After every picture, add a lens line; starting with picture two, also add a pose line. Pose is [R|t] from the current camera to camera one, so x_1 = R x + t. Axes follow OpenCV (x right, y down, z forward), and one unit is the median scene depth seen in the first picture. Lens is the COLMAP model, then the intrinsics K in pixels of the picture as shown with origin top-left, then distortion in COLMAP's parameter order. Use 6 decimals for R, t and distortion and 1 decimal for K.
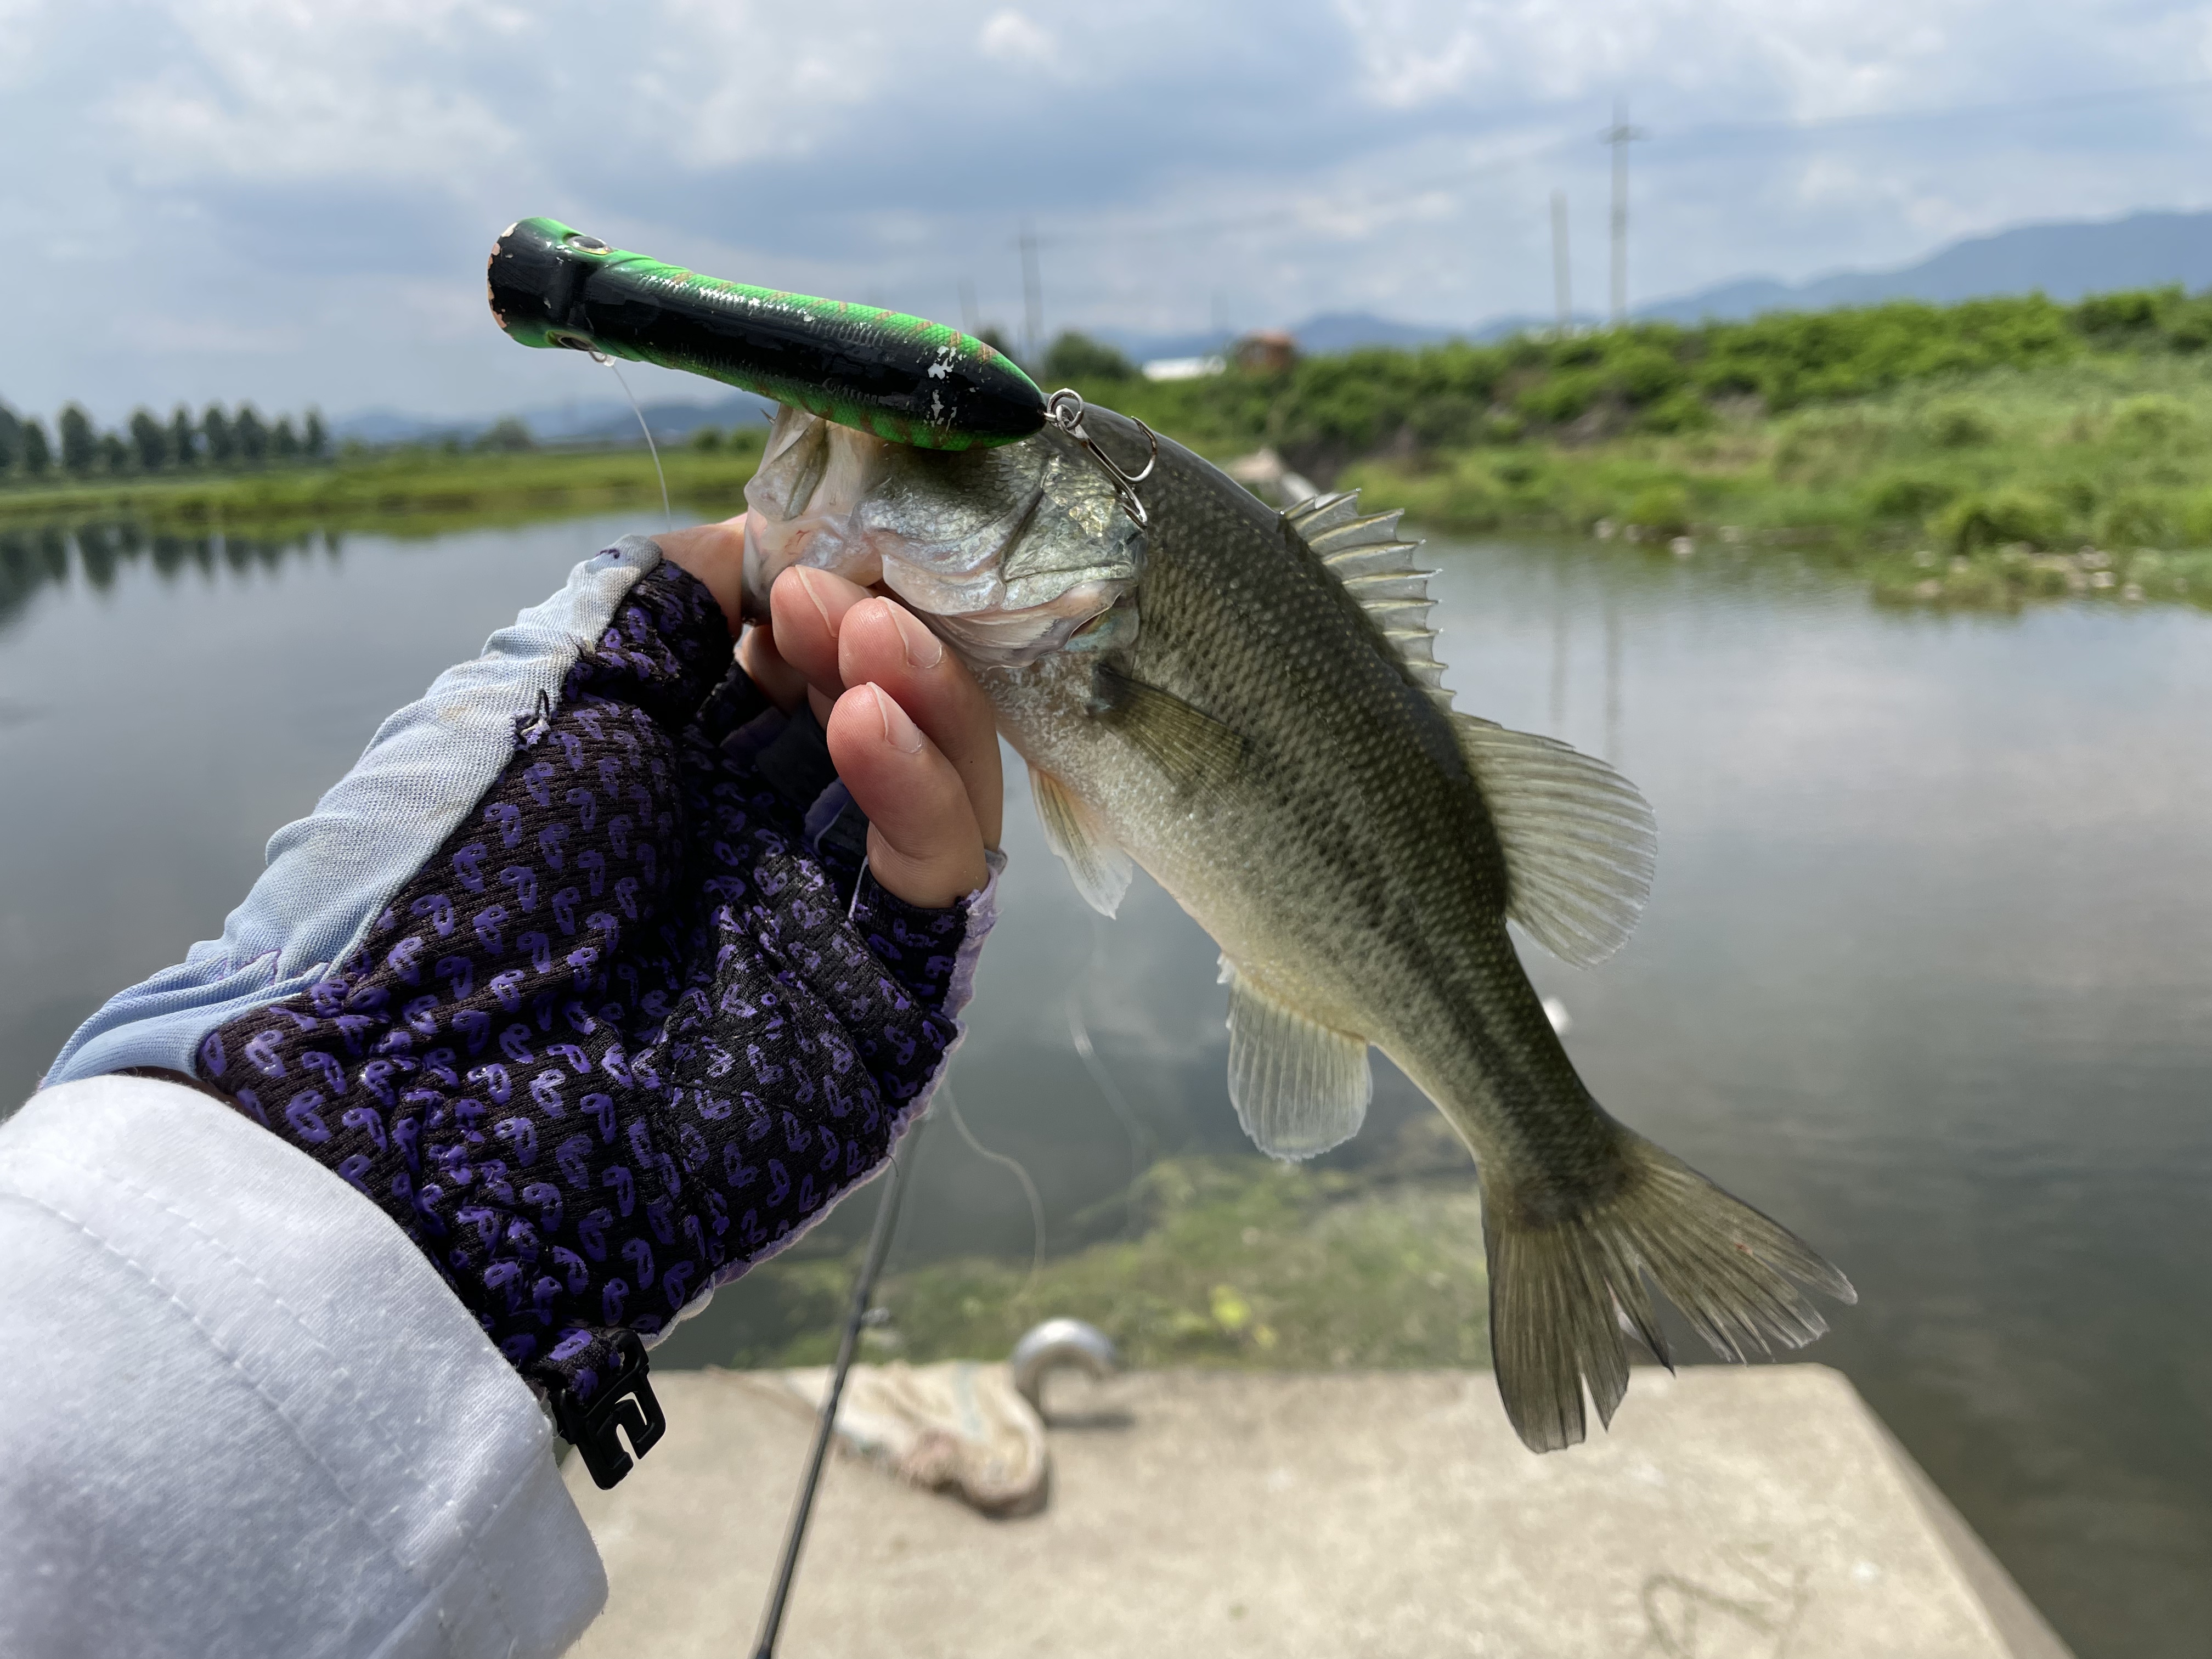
lens RADIAL K [[1700.4, 0, 1092.4], [0, 1700.4, 811.8], [0, 0, 1]] dist [0.034407, -0.065761]
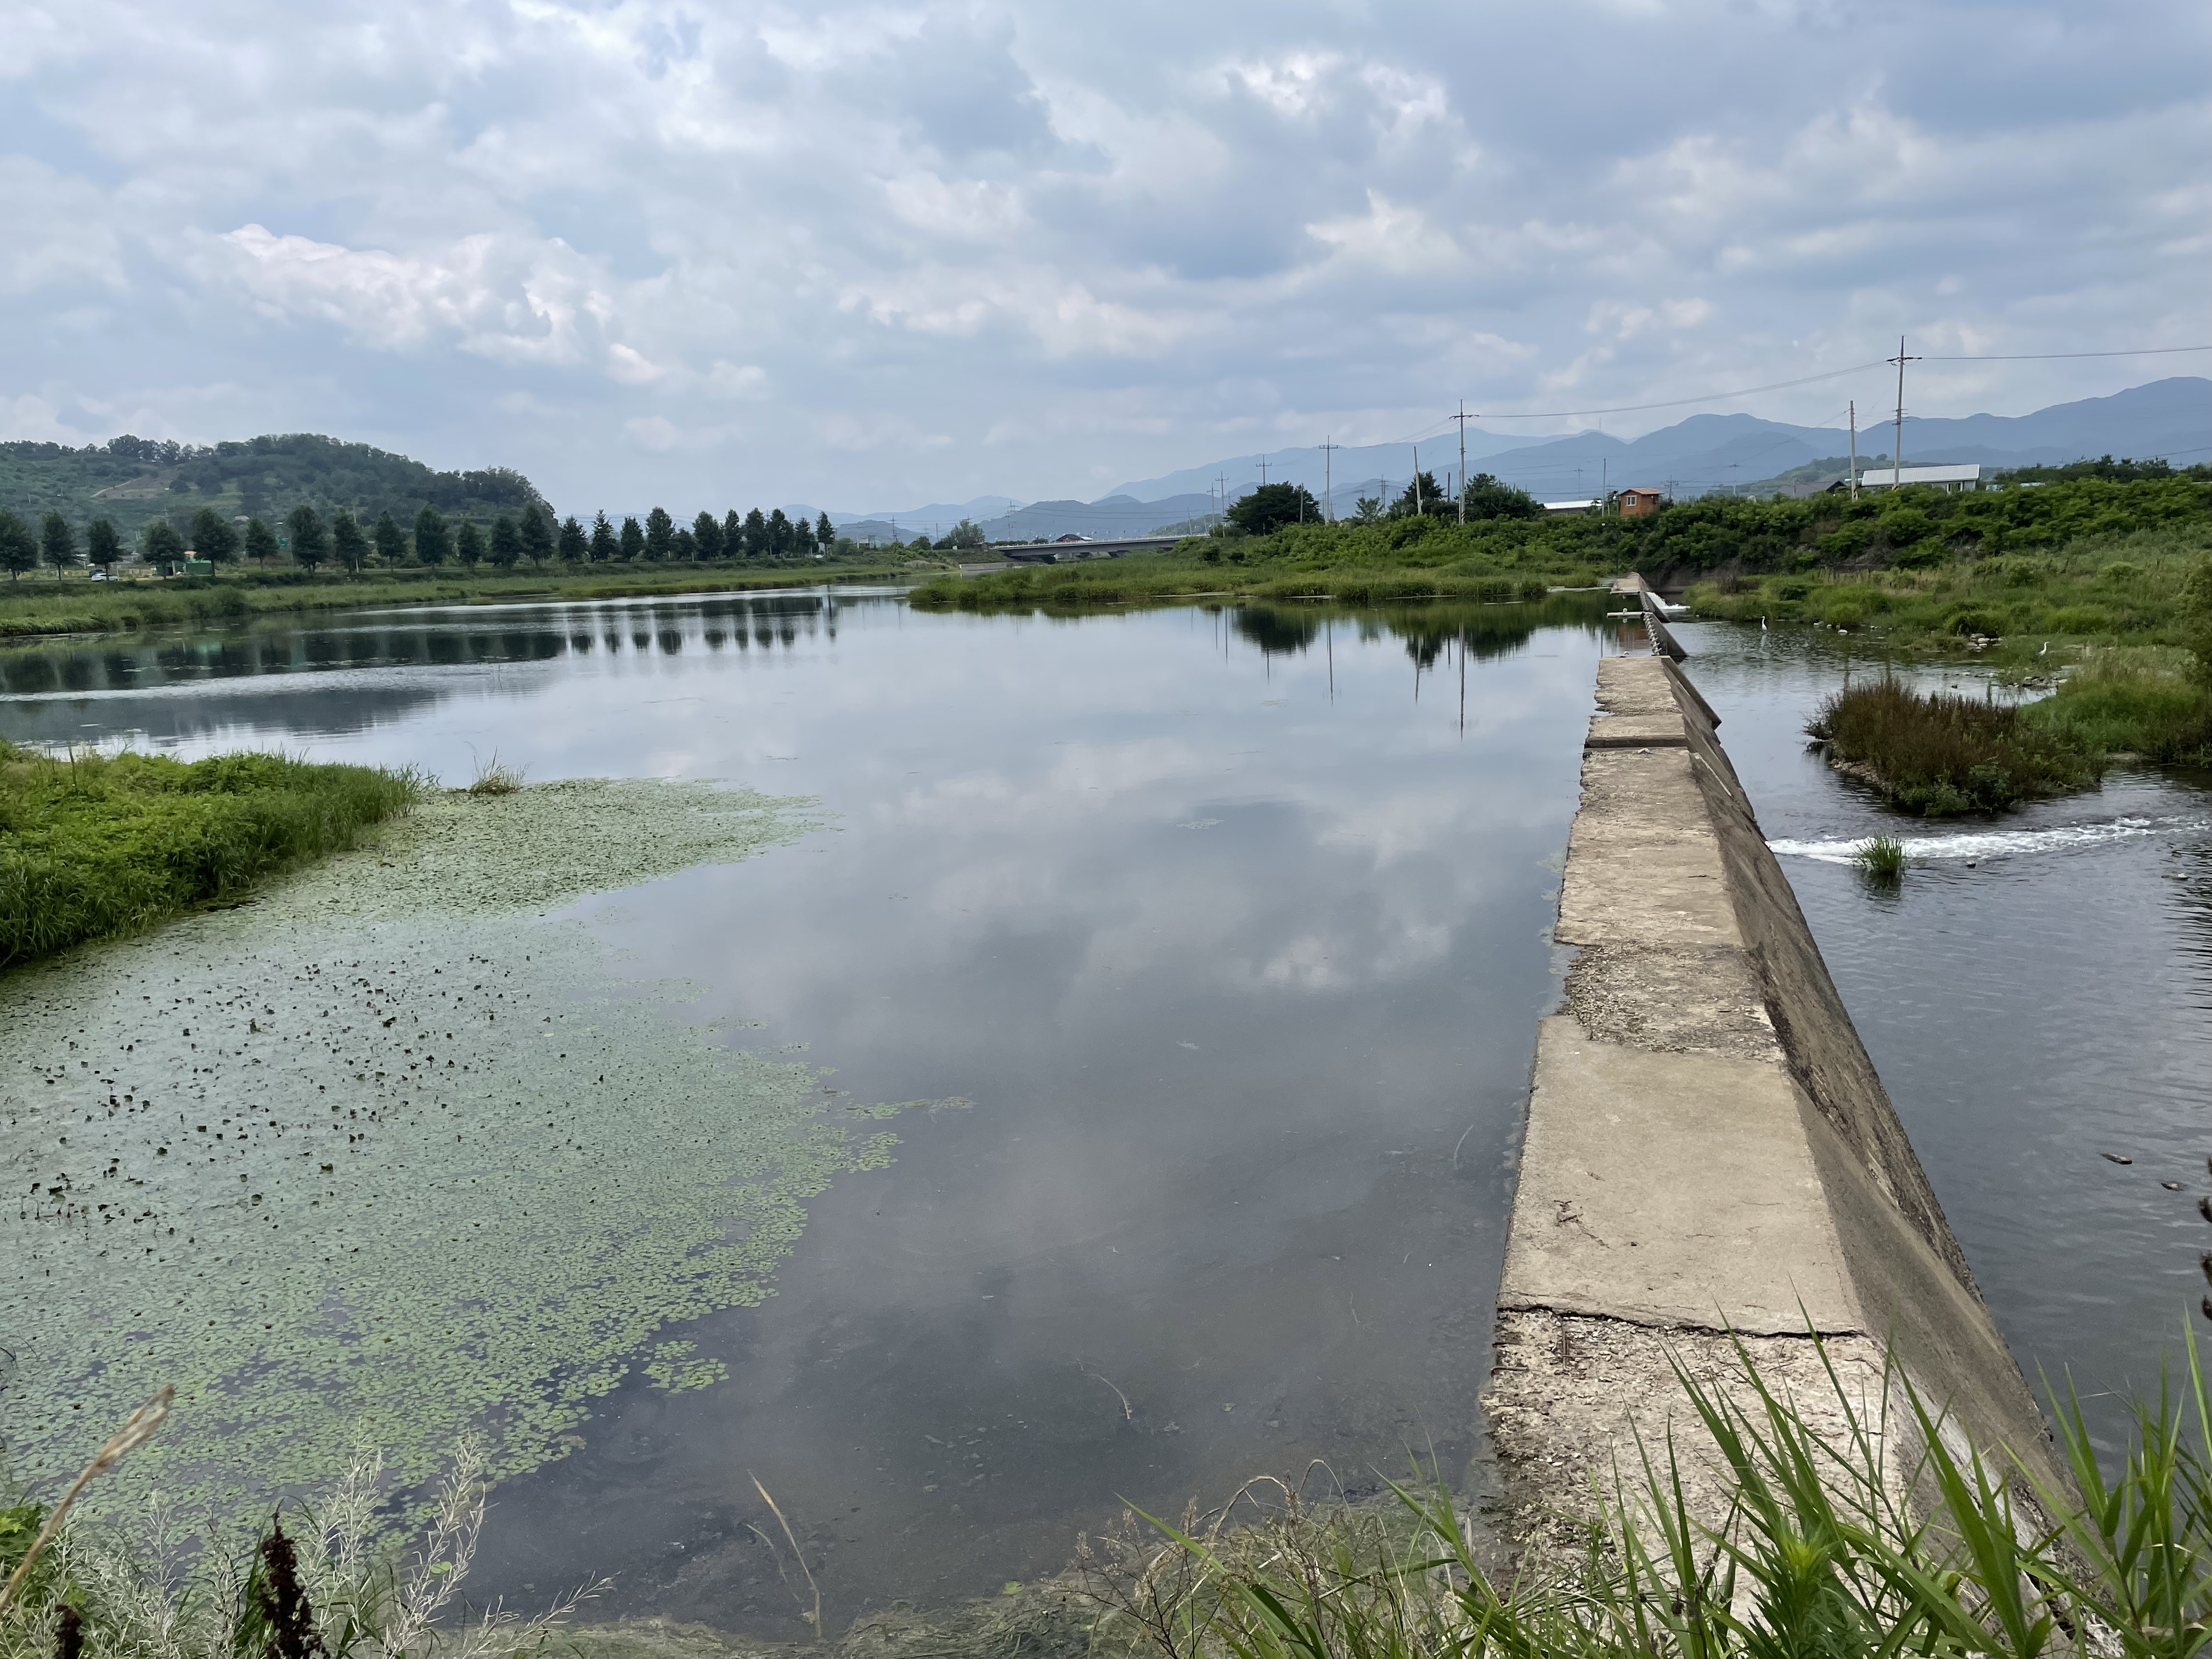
lens RADIAL K [[1700.4, 0, 1120.7], [0, 1700.4, 834.3], [0, 0, 1]] dist [0.034407, -0.065761]
pose [[0.981635, 0.048498, -0.184503, -0.051224], [-0.056242, 0.997733, -0.036966, 0.096250], [0.182292, 0.046664, 0.982136, -0.528122]]
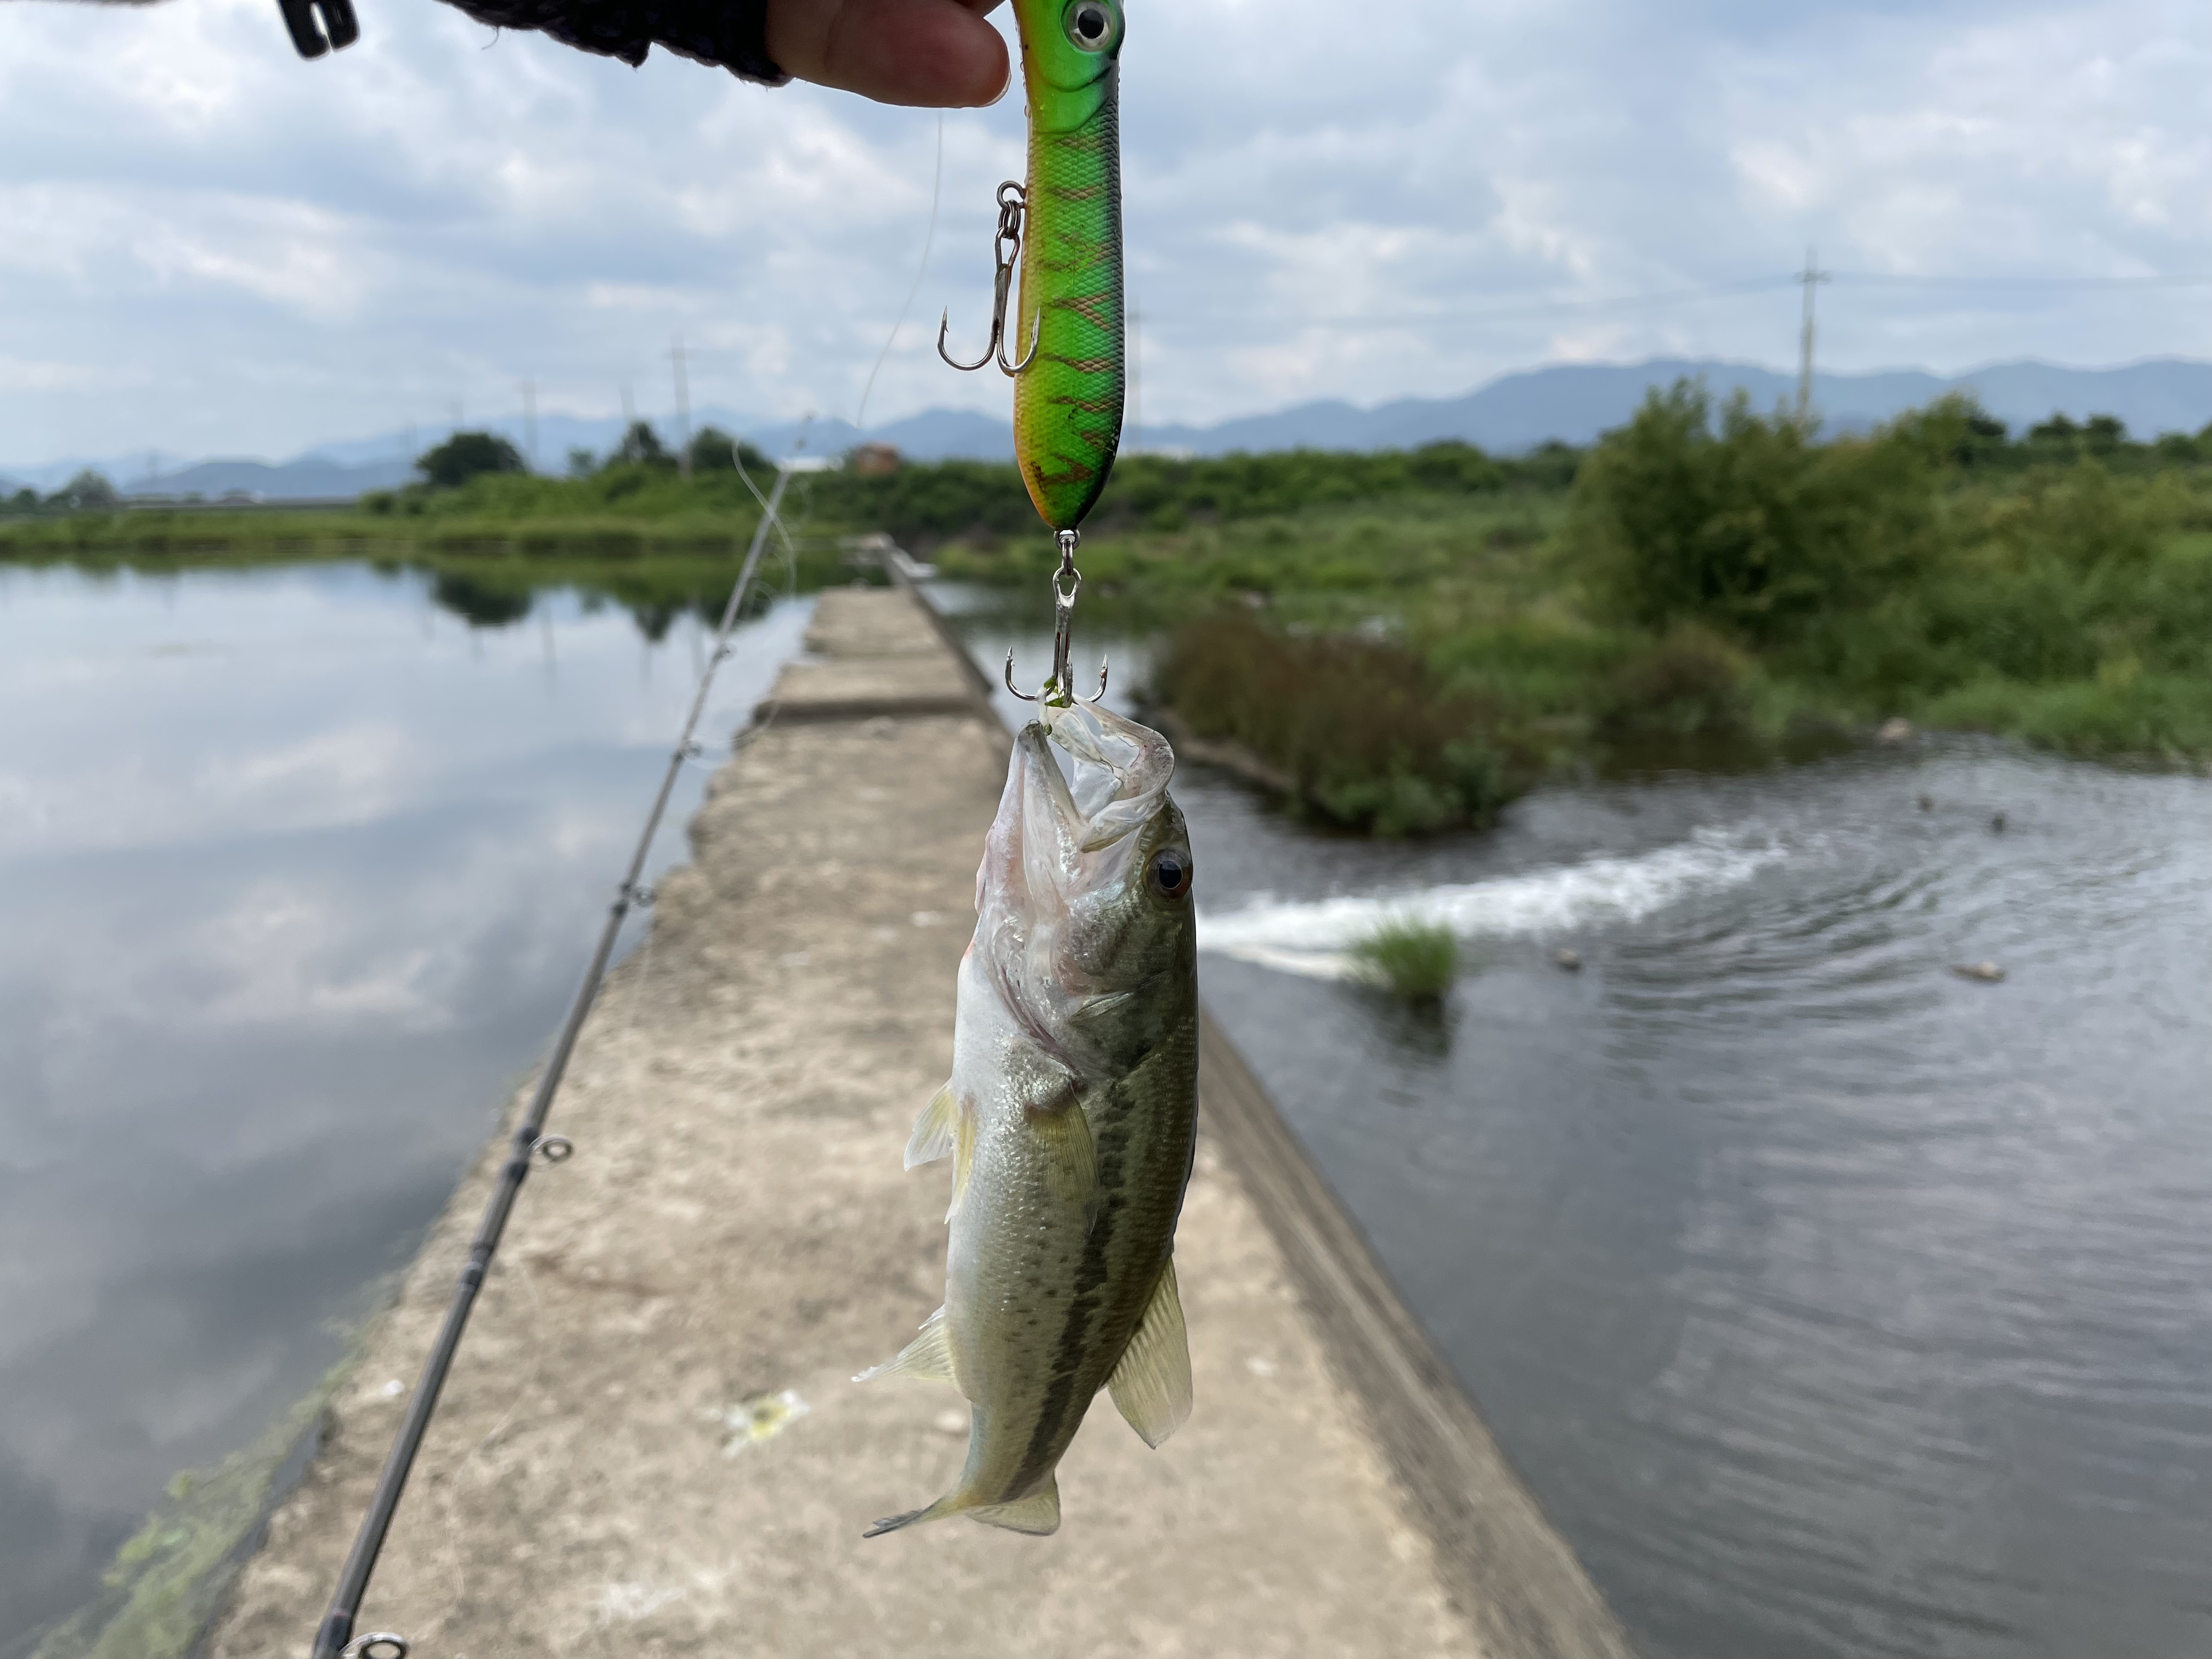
lens RADIAL K [[1700.4, 0, 1124.9], [0, 1700.4, 839.6], [0, 0, 1]] dist [0.034407, -0.065761]
pose [[0.970977, 0.001453, 0.239168, -0.027749], [0.007212, 0.999349, -0.035352, 0.076753], [-0.239064, 0.036051, 0.970334, -0.329624]]
